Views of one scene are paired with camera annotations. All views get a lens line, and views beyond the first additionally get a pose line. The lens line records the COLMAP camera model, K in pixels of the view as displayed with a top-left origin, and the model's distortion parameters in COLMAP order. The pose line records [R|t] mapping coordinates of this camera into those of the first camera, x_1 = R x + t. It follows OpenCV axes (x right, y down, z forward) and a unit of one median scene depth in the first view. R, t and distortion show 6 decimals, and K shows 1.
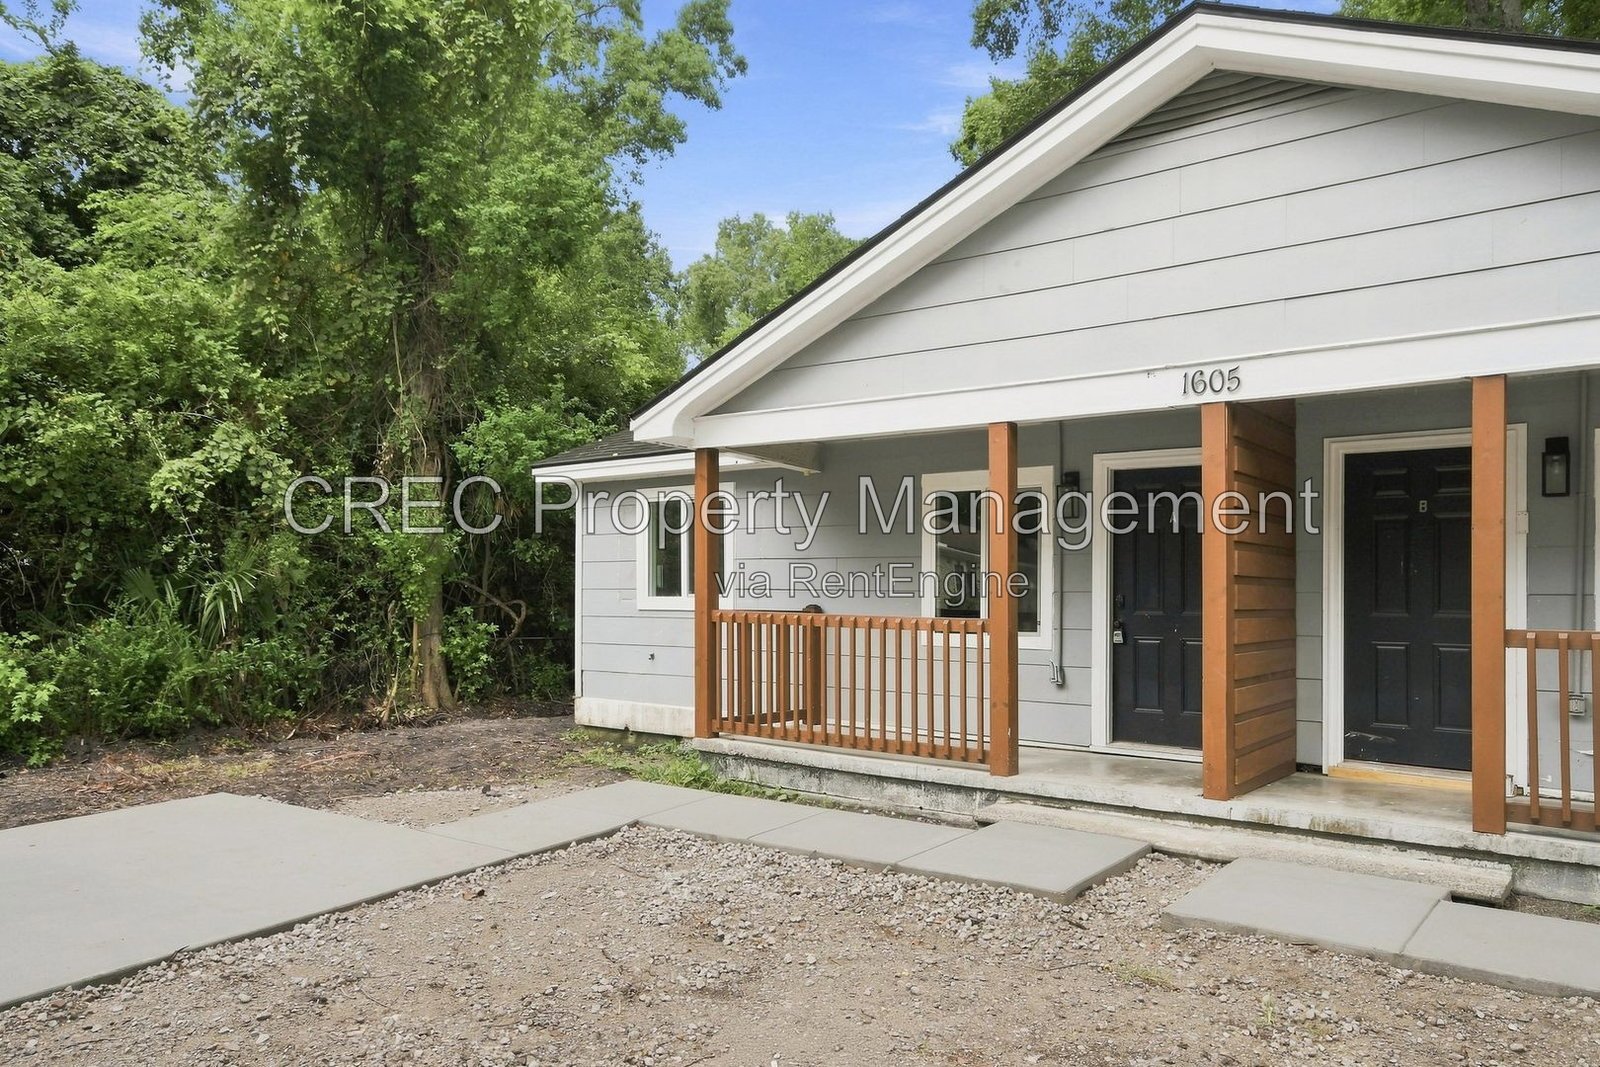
lens RADIAL K [[1233.2, 0, 802.4], [0, 1233.2, 547.7], [0, 0, 1]] dist [0.006610, 0.009599]
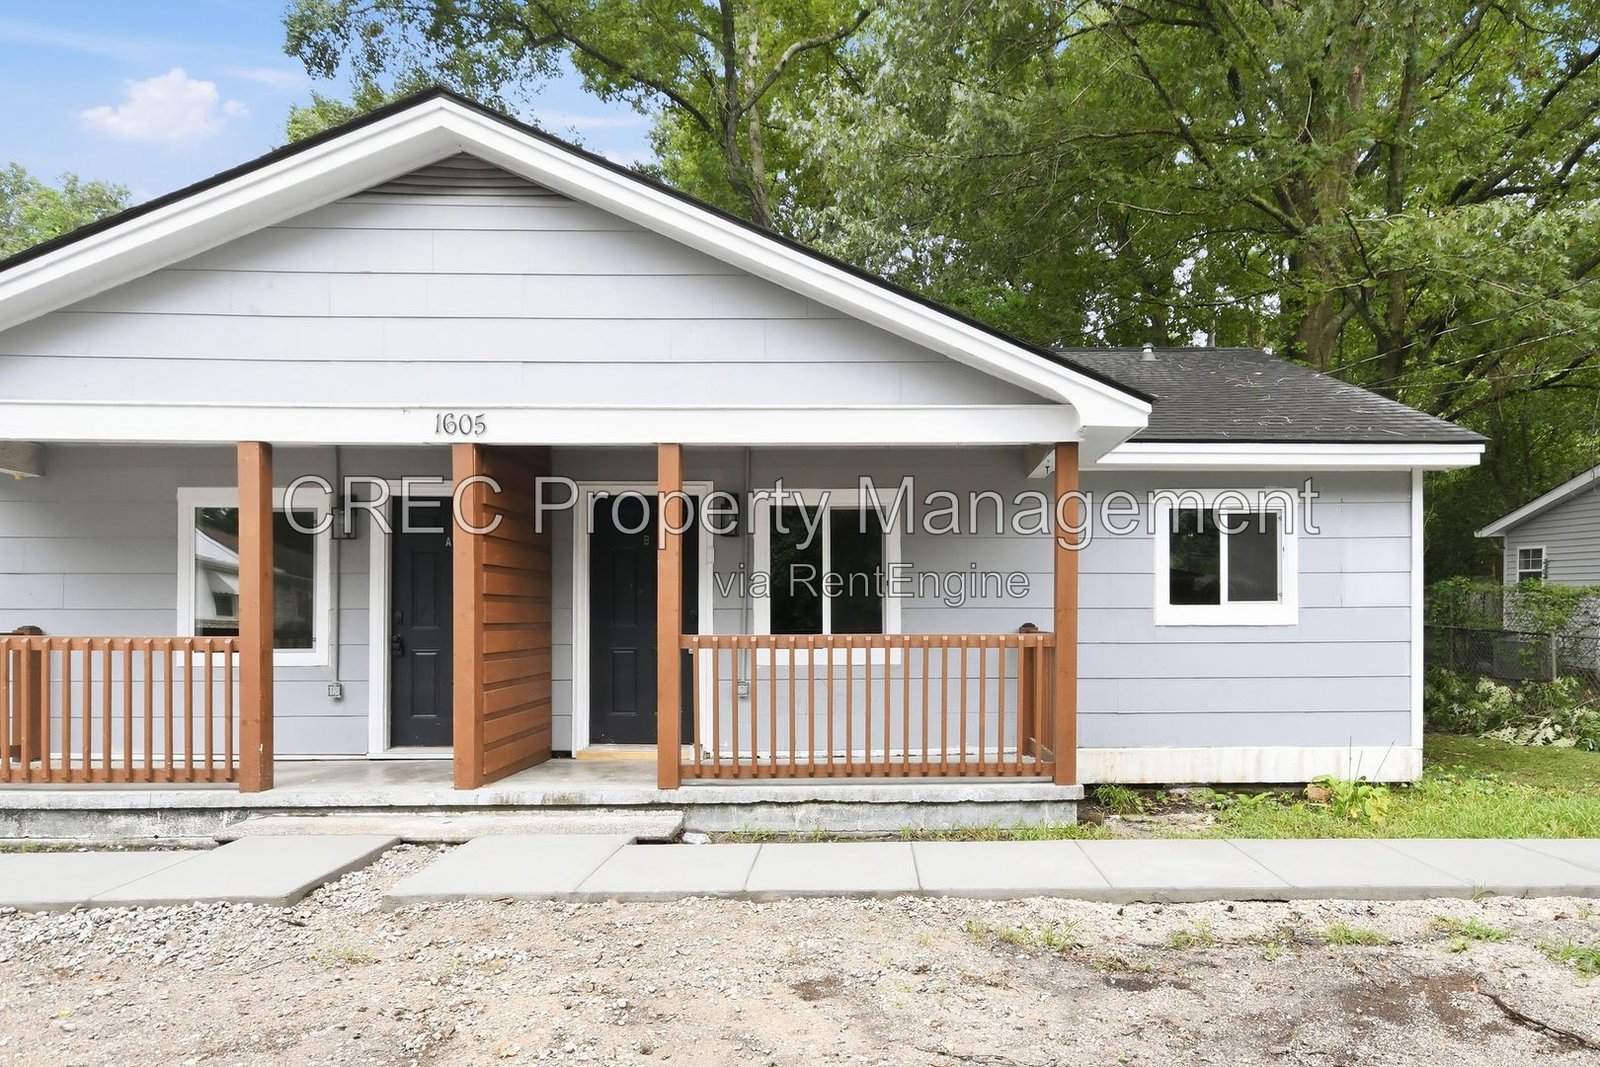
lens RADIAL K [[1036.5, 0, 845.2], [0, 1036.5, 588.9], [0, 0, 1]] dist [0.006558, -0.001394]
pose [[0.742165, 0.005781, 0.670192, -0.047234], [-0.017015, 0.999803, 0.010218, 0.001607], [-0.670001, -0.018987, 0.742117, 0.046585]]
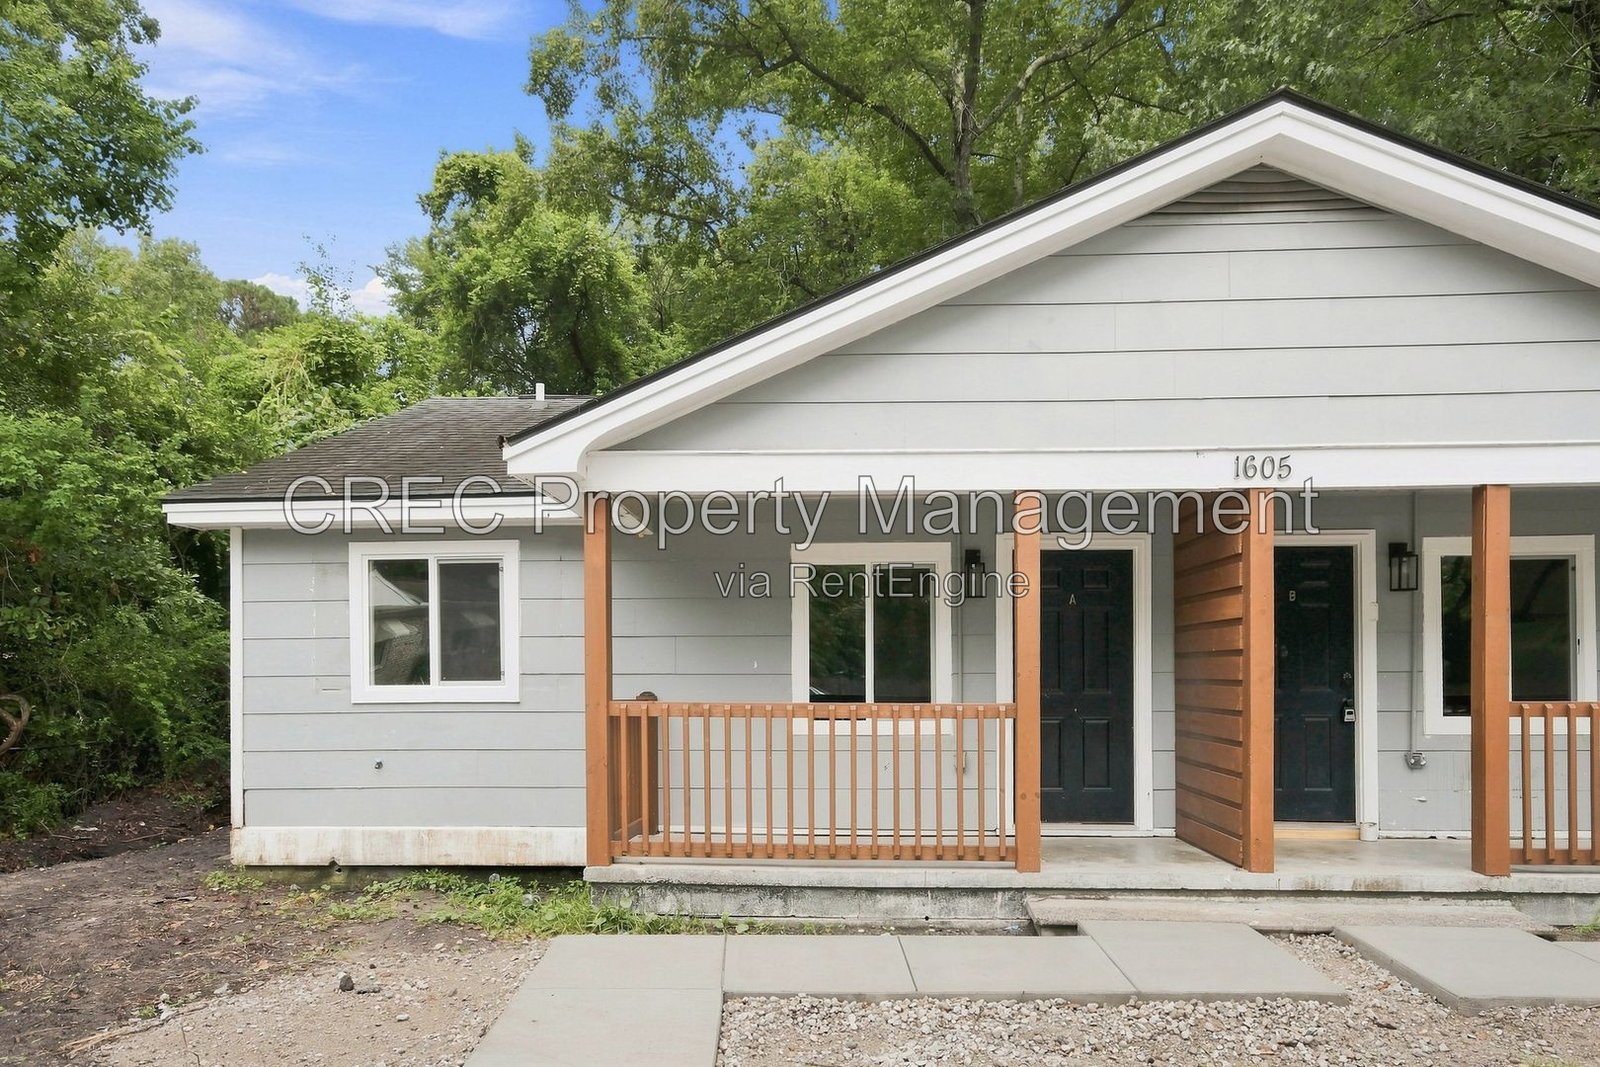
lens RADIAL K [[1112.5, 0, 799.9], [0, 1112.5, 653.5], [0, 0, 1]] dist [0.019144, -0.009348]
pose [[0.797970, 0.002588, 0.602692, -0.498938], [-0.012445, 0.999848, 0.012184, 0.013015], [-0.602569, -0.017223, 0.797881, 0.454193]]
